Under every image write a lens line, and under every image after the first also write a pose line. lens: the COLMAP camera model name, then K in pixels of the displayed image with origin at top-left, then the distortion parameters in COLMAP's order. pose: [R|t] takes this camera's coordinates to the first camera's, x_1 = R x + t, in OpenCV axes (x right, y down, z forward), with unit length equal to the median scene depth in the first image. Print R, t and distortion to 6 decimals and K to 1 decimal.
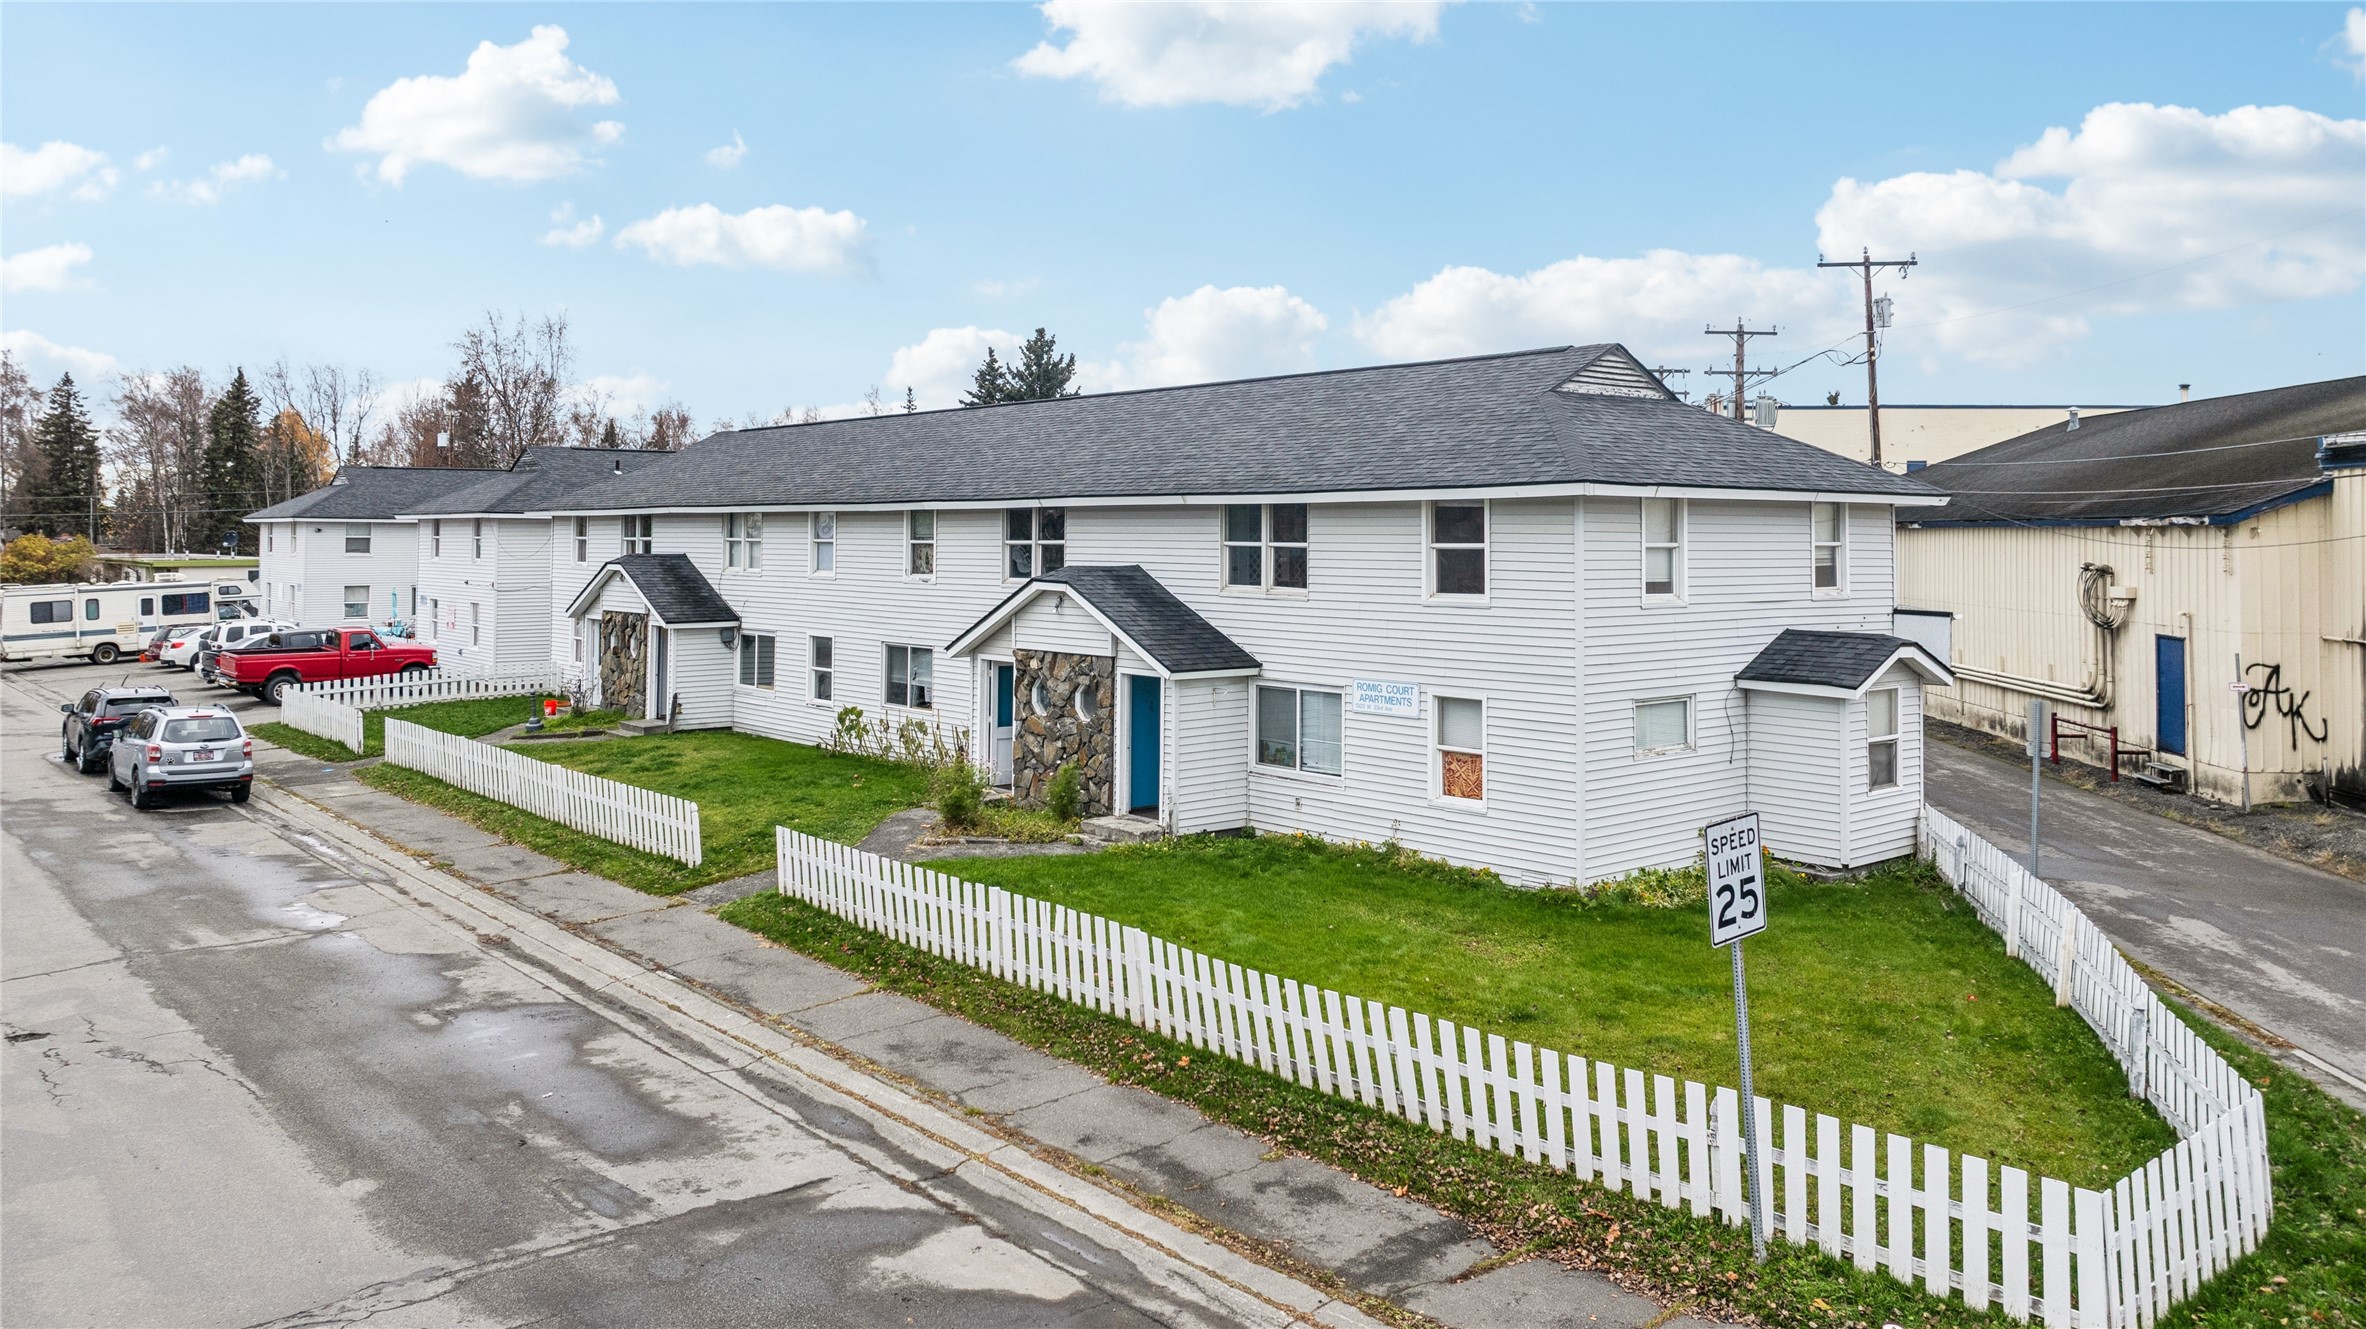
lens RADIAL K [[1715.2, 0, 1188.5], [0, 1715.2, 471.7], [0, 0, 1]] dist [-0.007077, -0.002604]
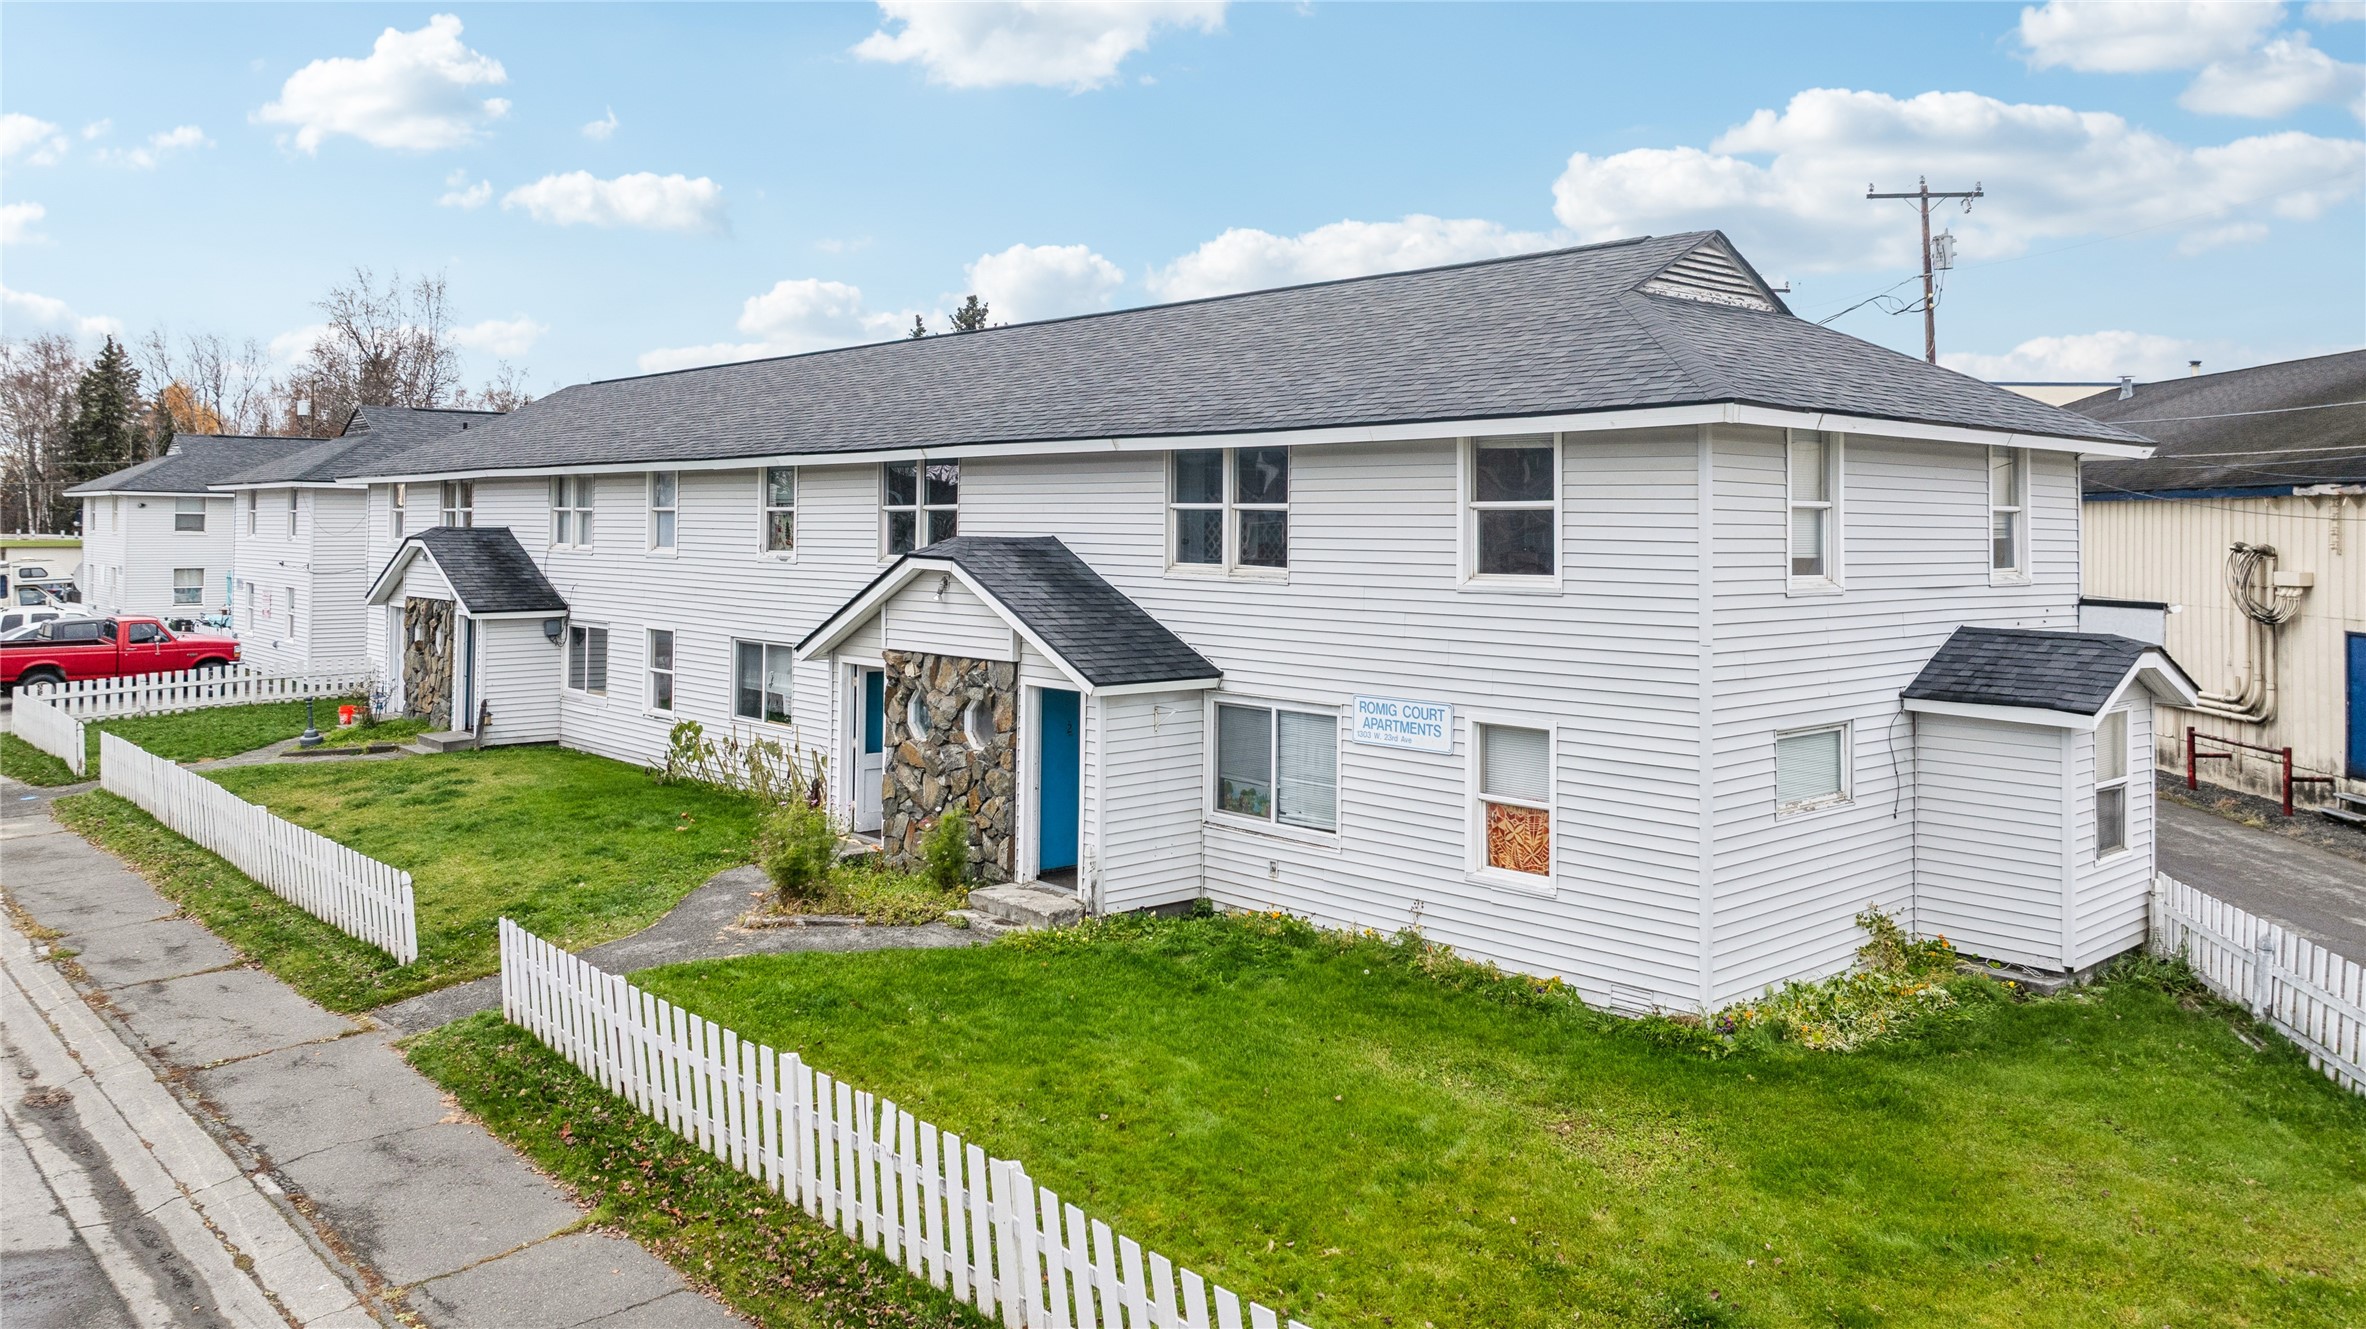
lens RADIAL K [[1715.9, 0, 1179.9], [0, 1715.9, 529.3], [0, 0, 1]] dist [-0.004896, -0.002725]
pose [[0.999605, 0.003782, 0.027831, 0.004710], [-0.004898, 0.999182, 0.040149, 0.023310], [-0.027656, -0.040269, 0.998806, 0.283639]]
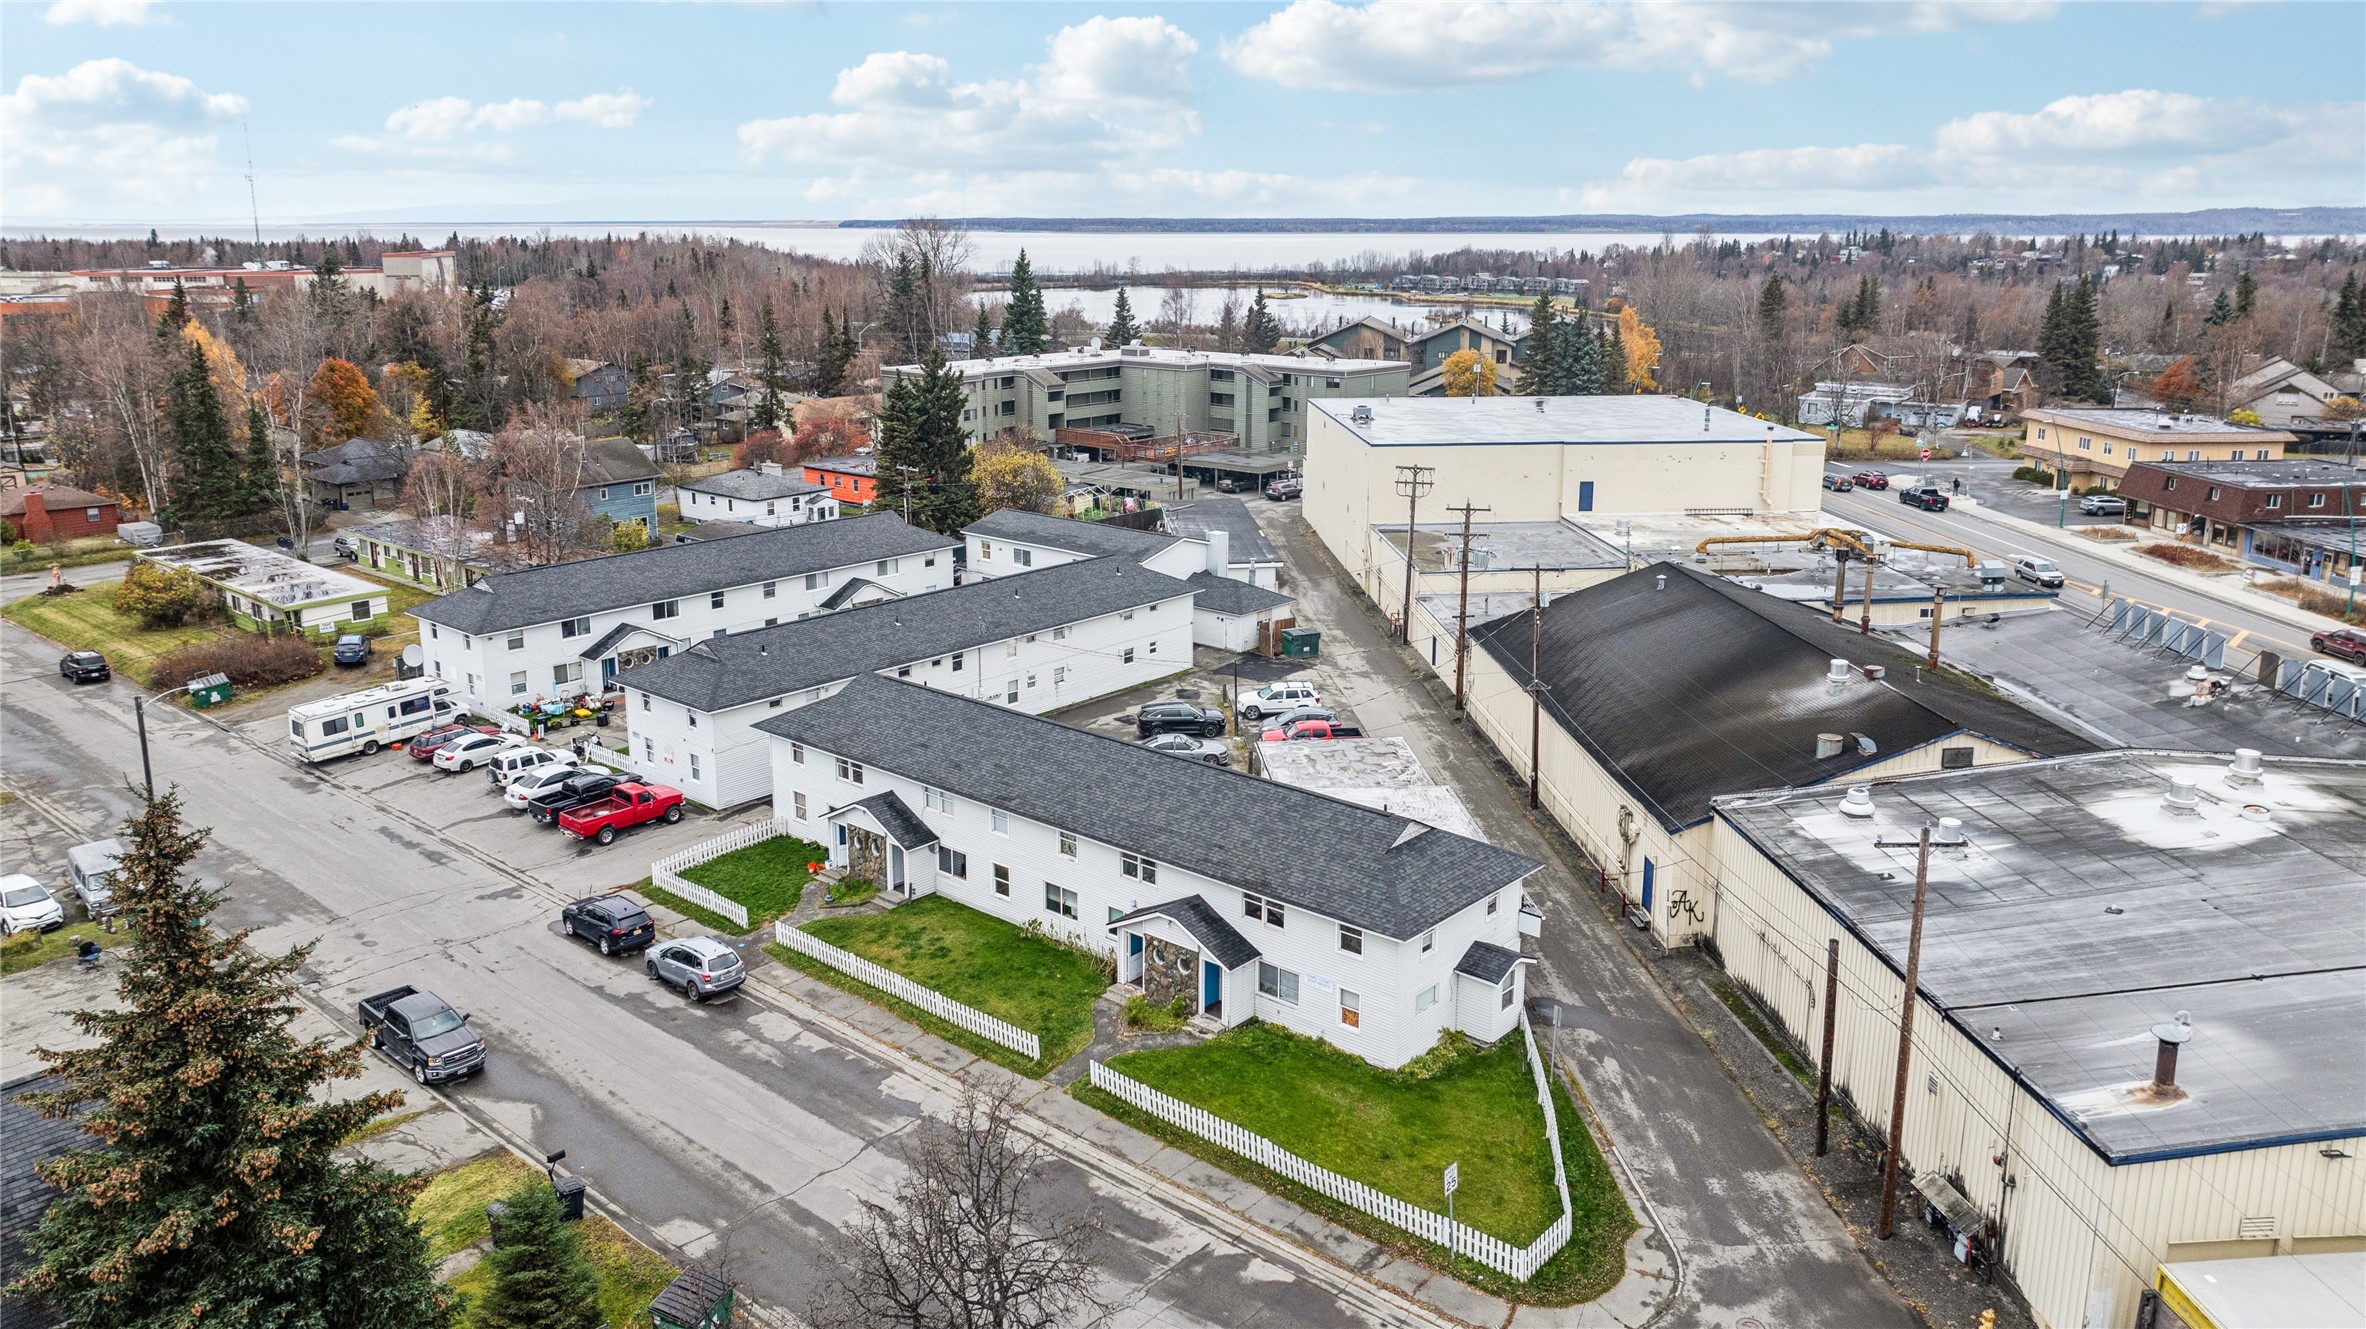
lens RADIAL K [[1679.3, 0, 1187.3], [0, 1679.3, 605.0], [0, 0, 1]] dist [-0.003855, -0.003300]
pose [[0.988986, -0.035433, 0.143705, -0.370259], [-0.002865, 0.966156, 0.257942, -0.938457], [-0.147981, -0.255513, 0.955413, -1.063761]]
